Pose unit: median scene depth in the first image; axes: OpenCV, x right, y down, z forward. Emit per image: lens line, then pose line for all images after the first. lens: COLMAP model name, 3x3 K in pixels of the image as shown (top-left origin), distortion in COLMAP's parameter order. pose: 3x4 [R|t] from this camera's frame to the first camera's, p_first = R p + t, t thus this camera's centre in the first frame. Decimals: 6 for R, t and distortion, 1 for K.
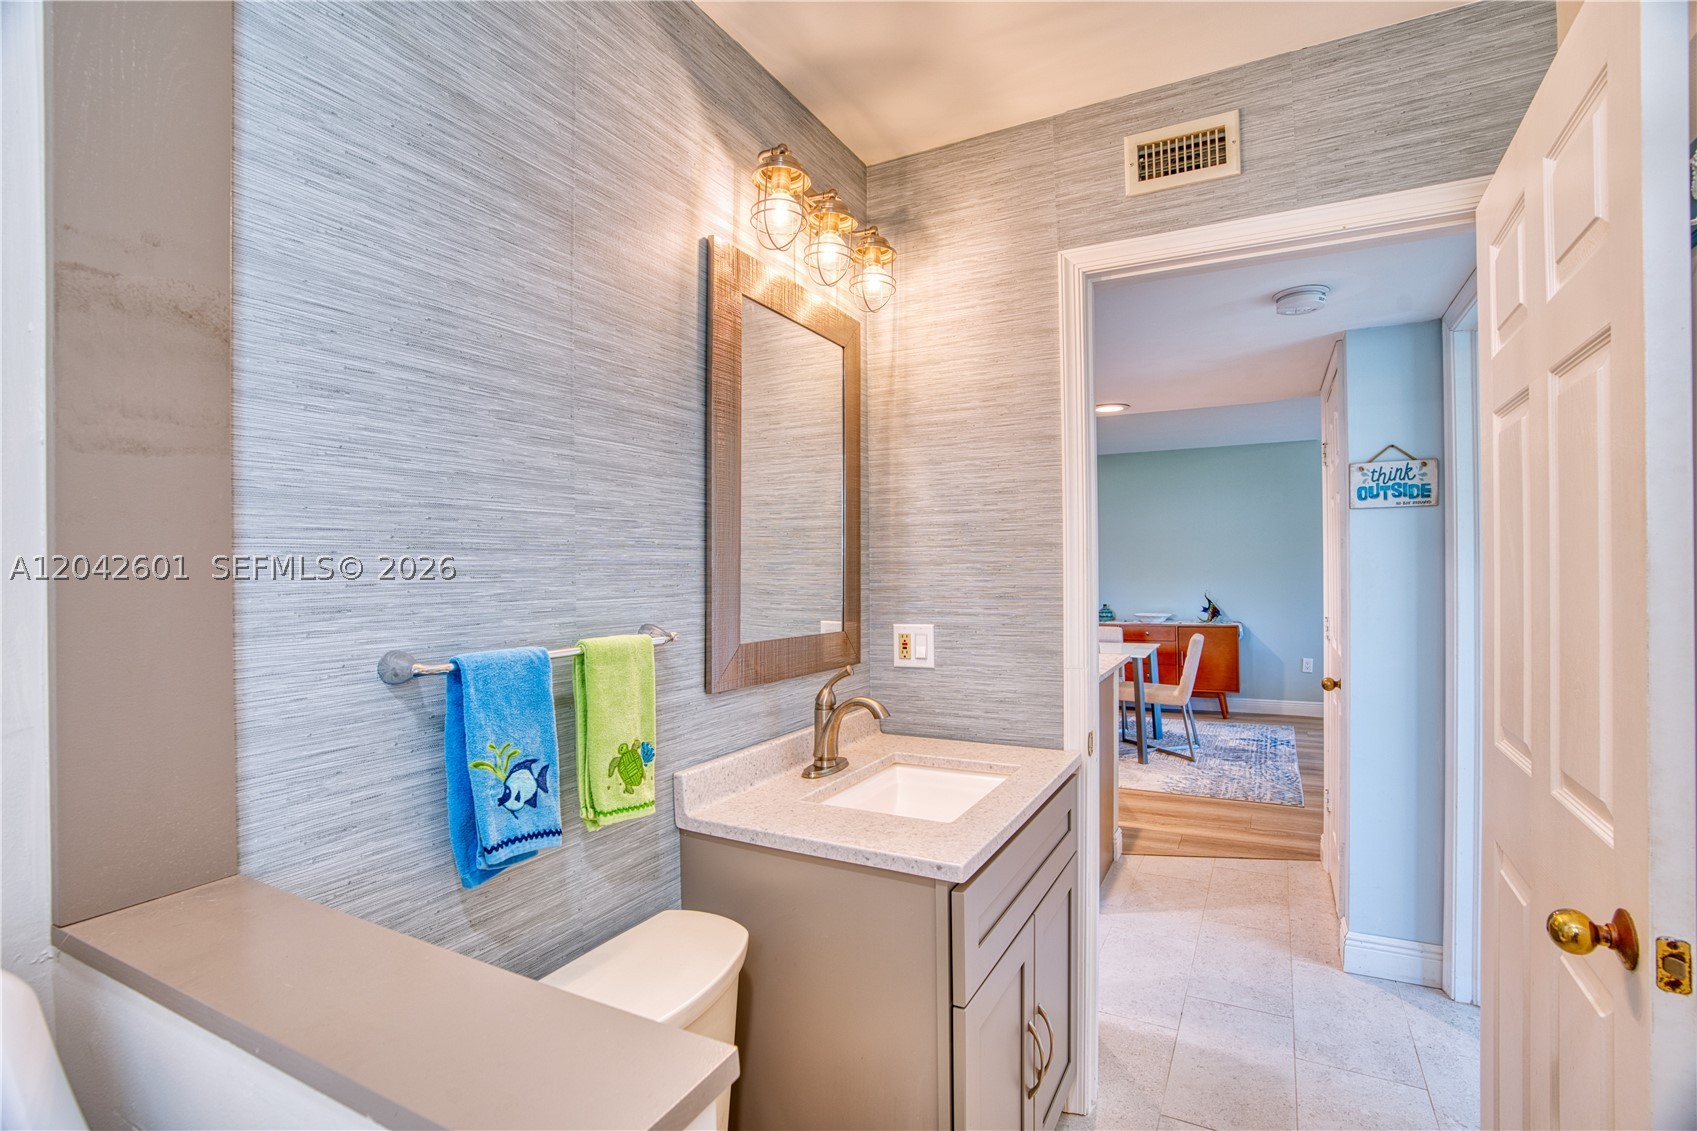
lens RADIAL K [[788.4, 0, 863.0], [0, 788.4, 578.3], [0, 0, 1]] dist [-0.057122, 0.021784]
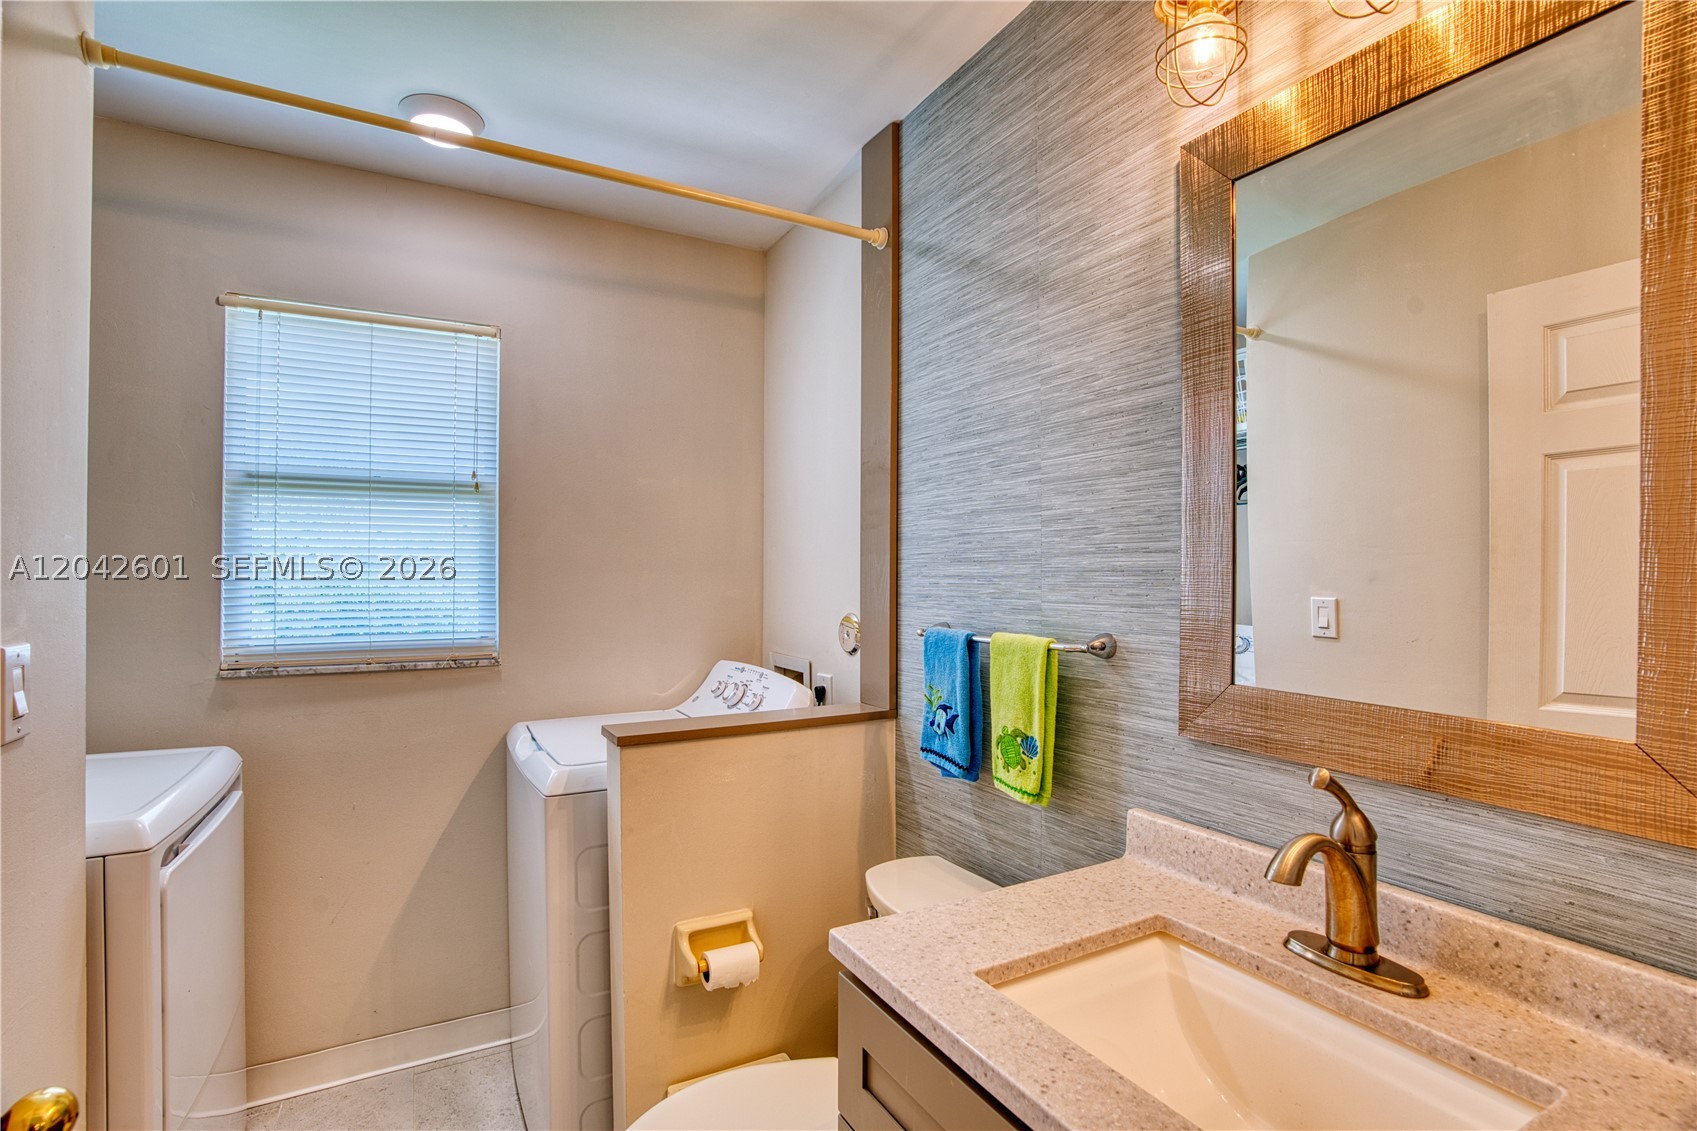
lens RADIAL K [[788.4, 0, 833.7], [0, 788.4, 564.6], [0, 0, 1]] dist [-0.057122, 0.021784]
pose [[-0.546564, 0.005376, -0.837400, 0.787702], [0.002069, 0.999985, 0.005070, -0.034527], [0.837415, 0.001039, -0.546567, 1.384328]]
